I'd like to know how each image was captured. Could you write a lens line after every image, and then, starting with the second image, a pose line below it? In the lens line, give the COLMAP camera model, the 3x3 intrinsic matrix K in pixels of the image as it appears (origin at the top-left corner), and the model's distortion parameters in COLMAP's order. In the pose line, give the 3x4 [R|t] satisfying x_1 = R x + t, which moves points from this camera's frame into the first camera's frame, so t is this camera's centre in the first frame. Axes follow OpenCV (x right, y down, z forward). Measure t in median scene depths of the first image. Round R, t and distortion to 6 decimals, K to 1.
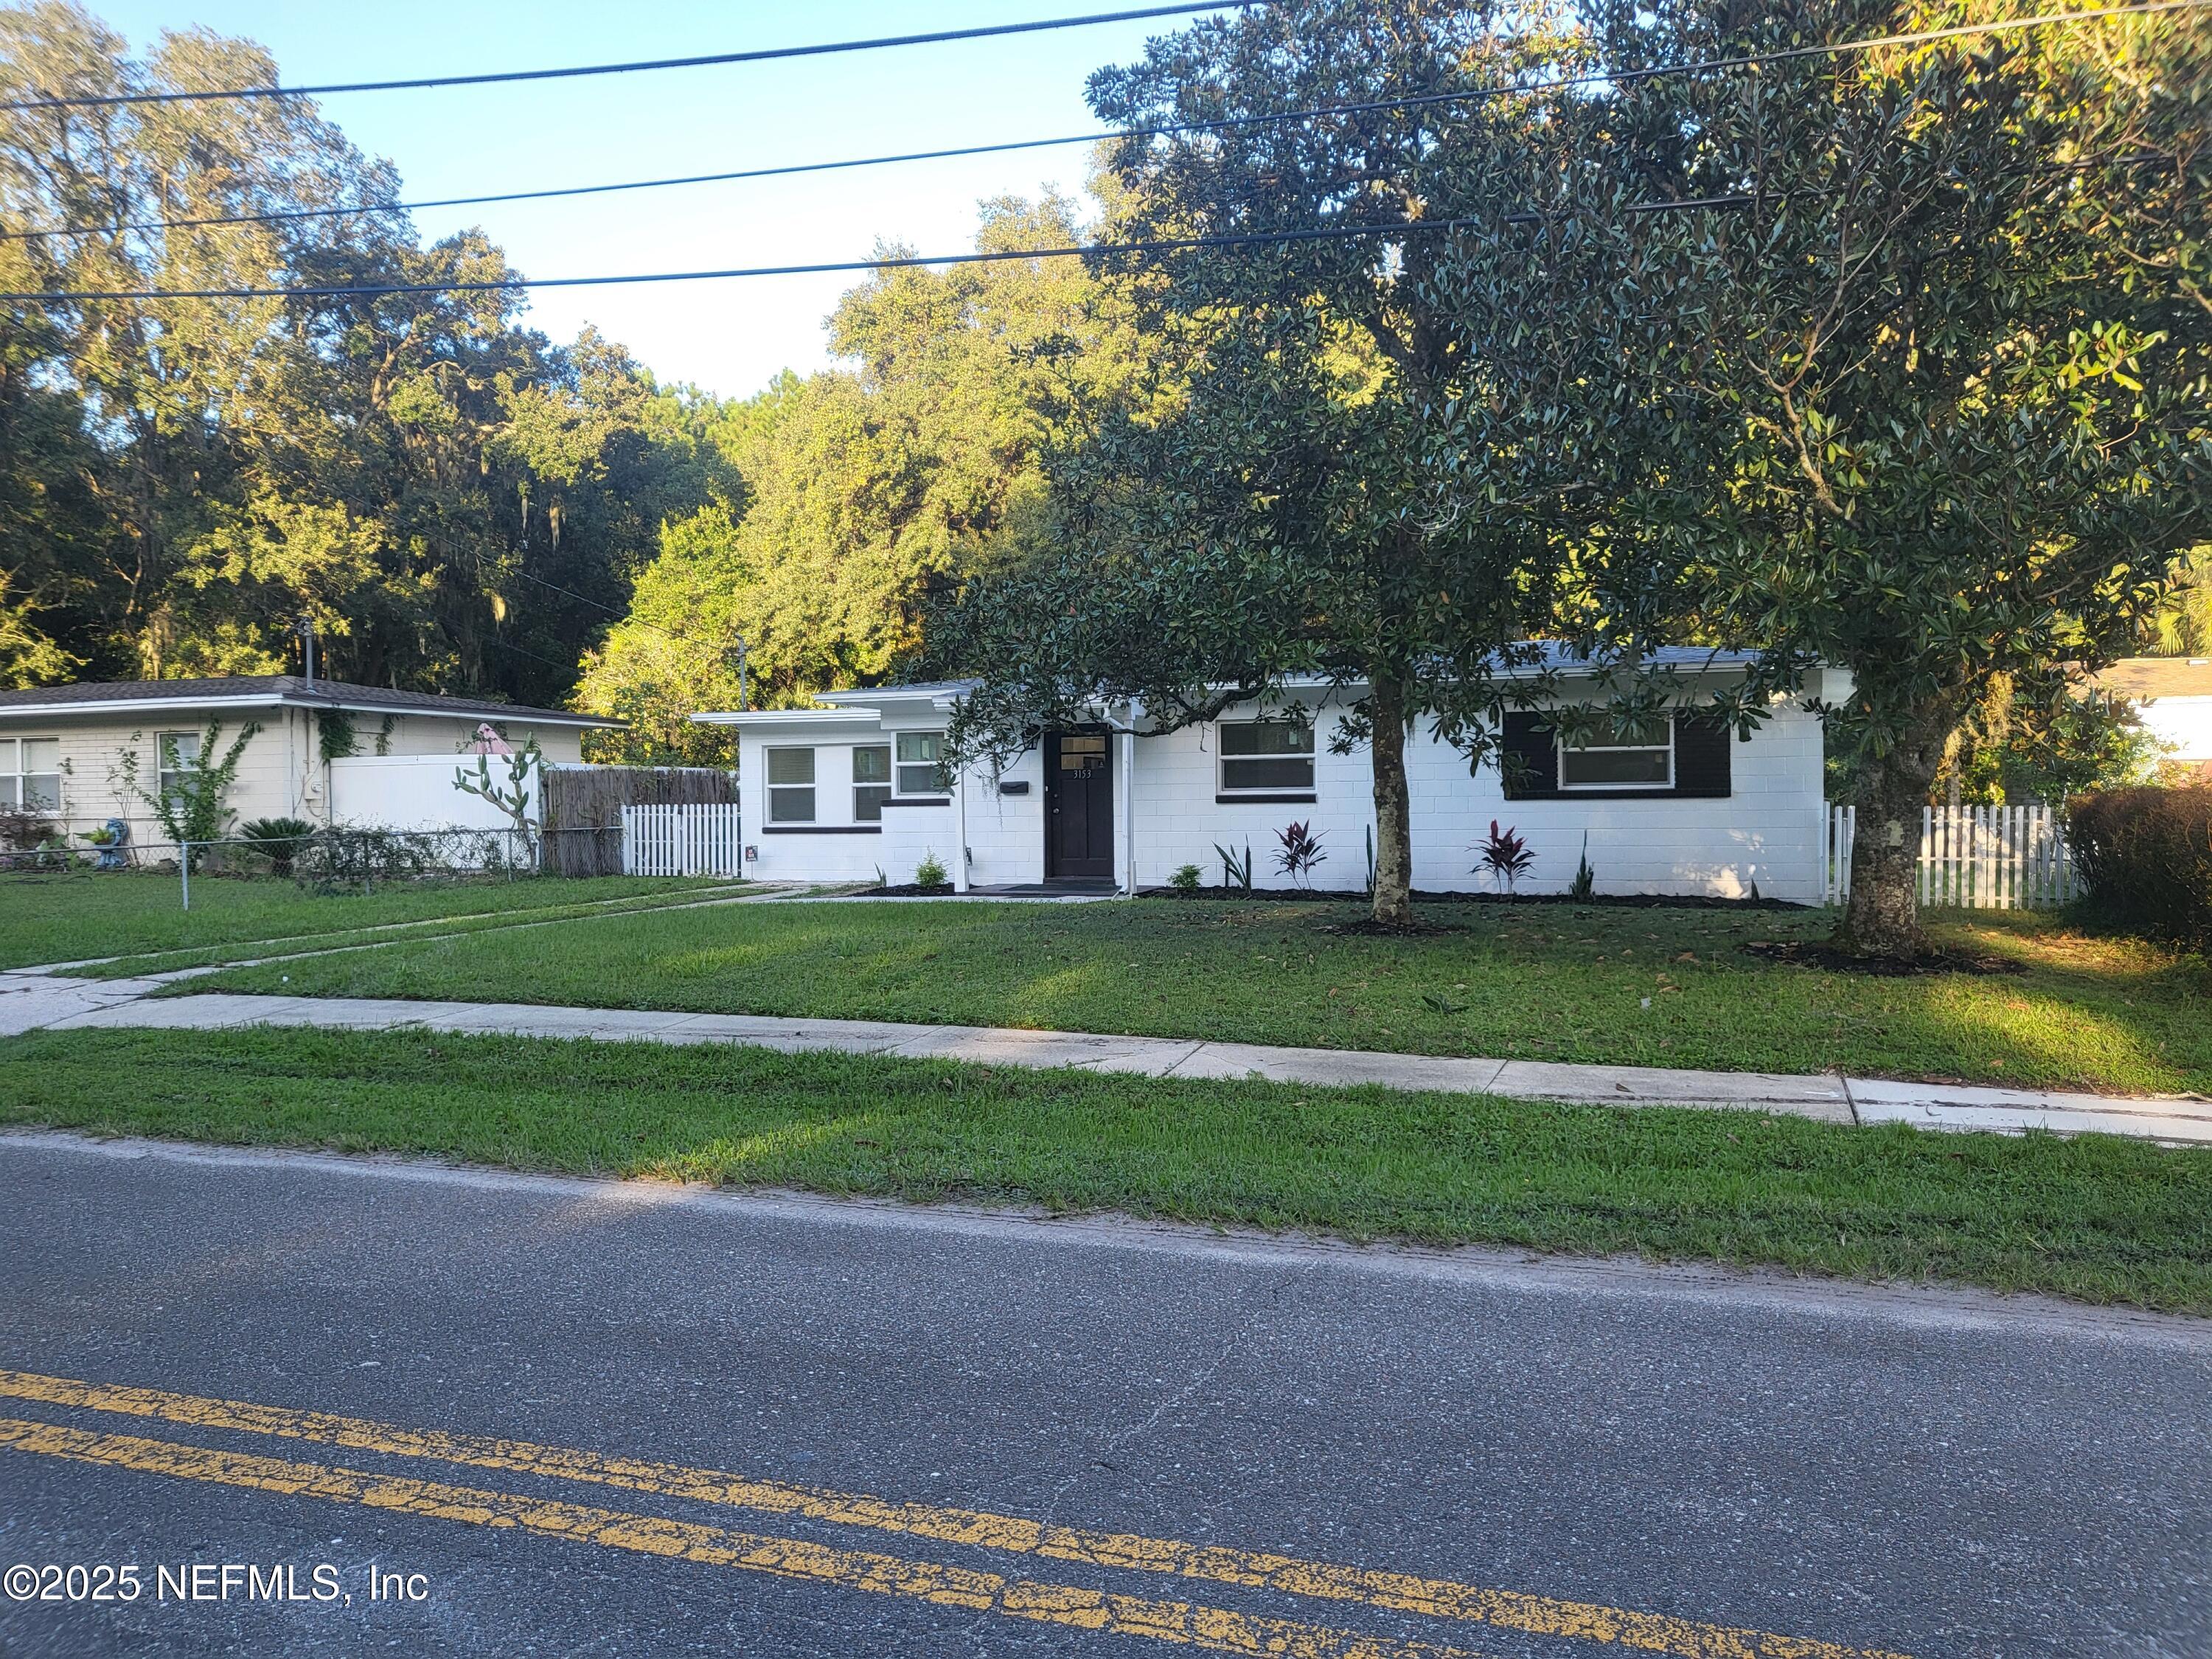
lens RADIAL K [[1709.9, 0, 1112.6], [0, 1709.9, 827.1], [0, 0, 1]] dist [-0.008847, 0.040208]
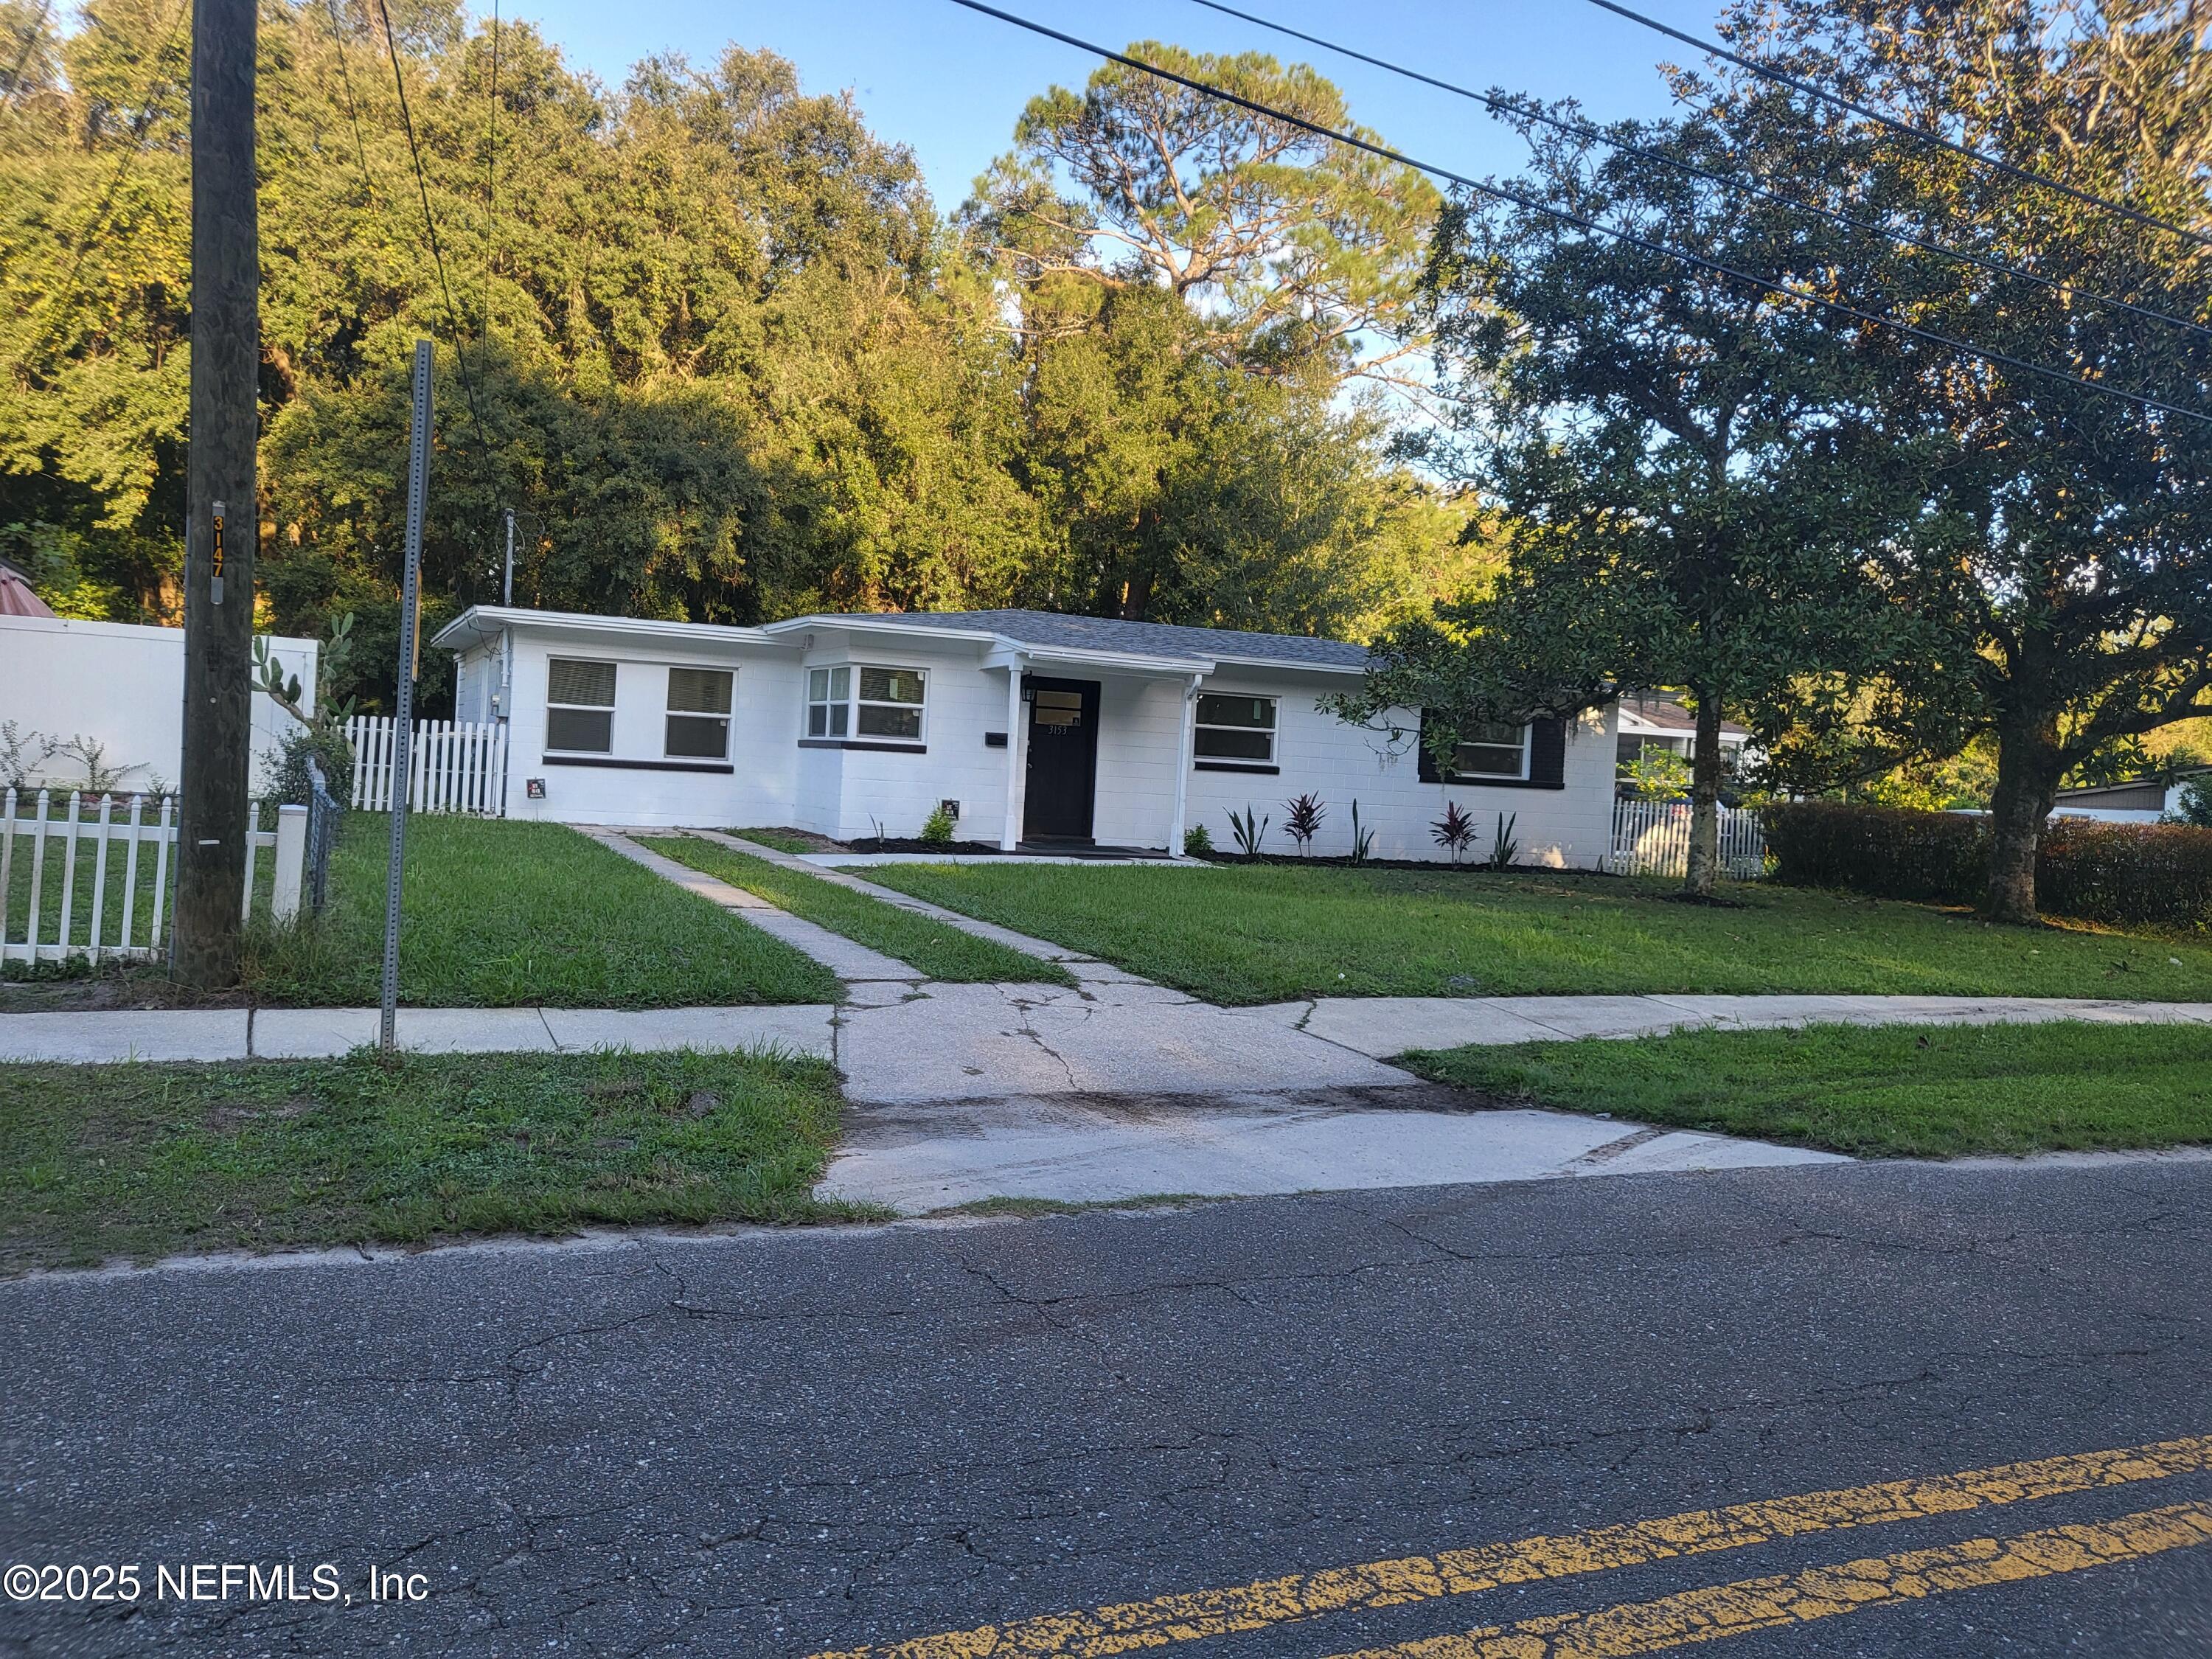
lens RADIAL K [[1709.9, 0, 1112.4], [0, 1709.9, 828.5], [0, 0, 1]] dist [-0.008847, 0.040208]
pose [[0.714962, 0.024816, 0.698723, -0.681367], [-0.055770, 0.998210, 0.021613, 0.002277], [-0.696935, -0.054420, 0.715066, 0.278390]]
